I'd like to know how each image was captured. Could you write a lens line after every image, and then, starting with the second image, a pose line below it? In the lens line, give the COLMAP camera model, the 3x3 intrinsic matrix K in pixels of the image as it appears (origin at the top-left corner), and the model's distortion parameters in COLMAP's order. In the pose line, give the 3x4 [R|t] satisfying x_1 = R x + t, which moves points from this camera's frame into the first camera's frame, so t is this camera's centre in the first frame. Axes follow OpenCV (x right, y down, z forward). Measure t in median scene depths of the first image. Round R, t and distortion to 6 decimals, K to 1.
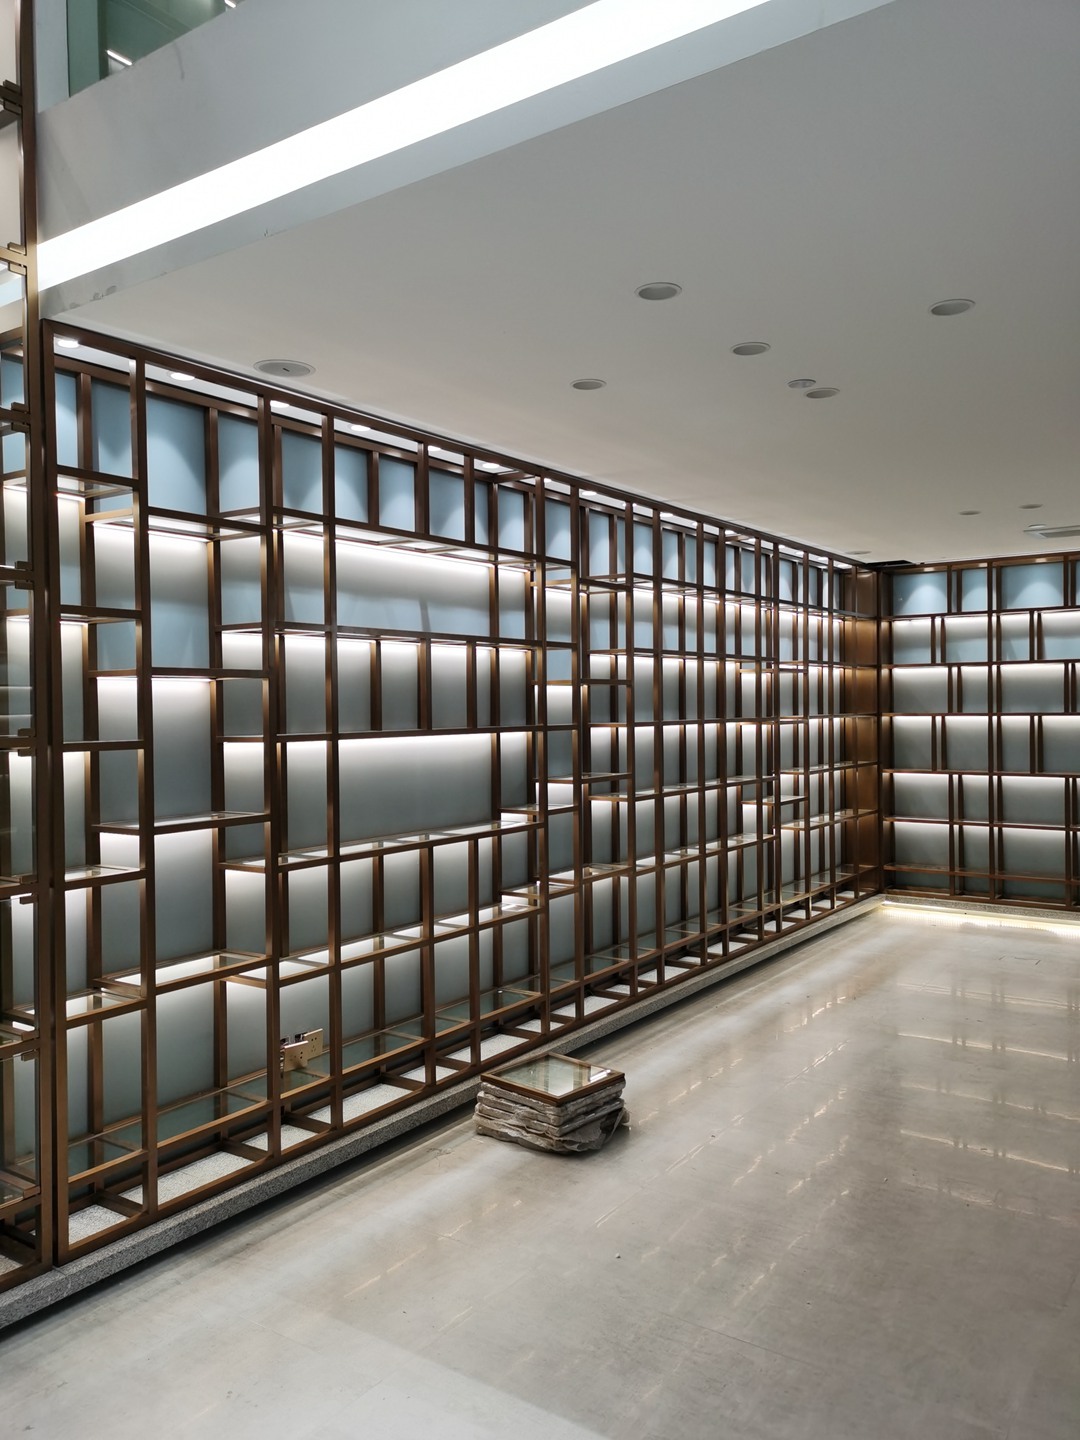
lens RADIAL K [[1114.4, 0, 539.4], [0, 1114.4, 729.4], [0, 0, 1]] dist [0.038297, -0.008419]
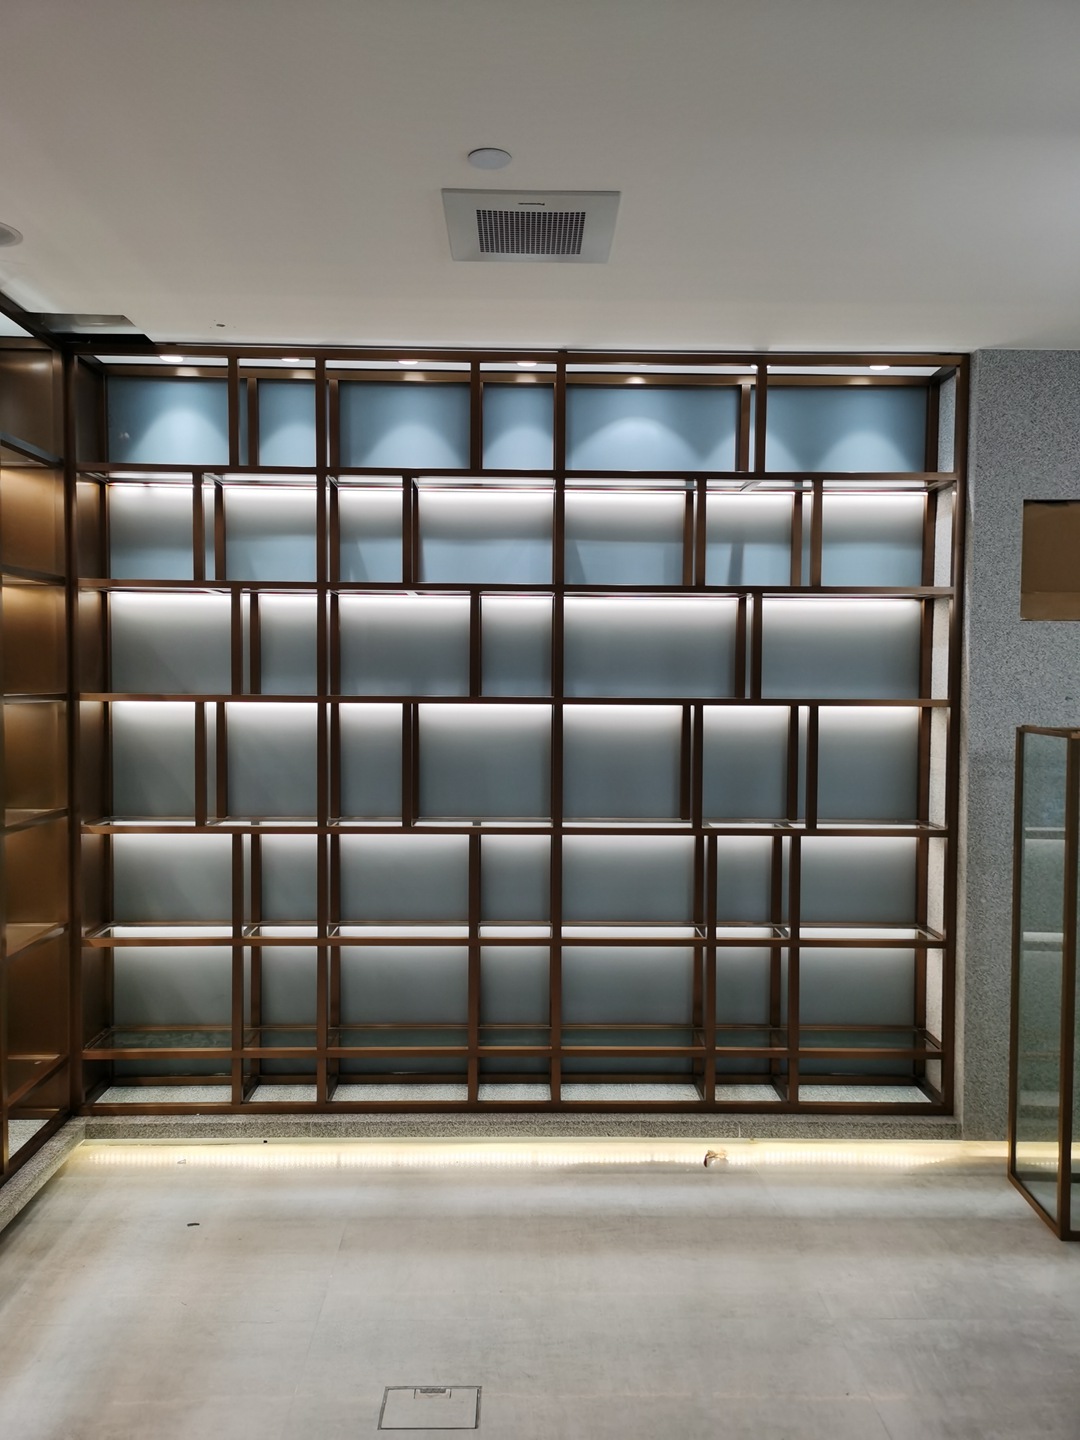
lens RADIAL K [[1114.4, 0, 539.4], [0, 1114.4, 729.4], [0, 0, 1]] dist [0.038297, -0.008419]
pose [[0.809609, -0.004731, 0.586950, 0.199346], [-0.005012, 0.999875, 0.014972, -0.008038], [-0.586948, -0.015064, 0.809485, 0.557530]]
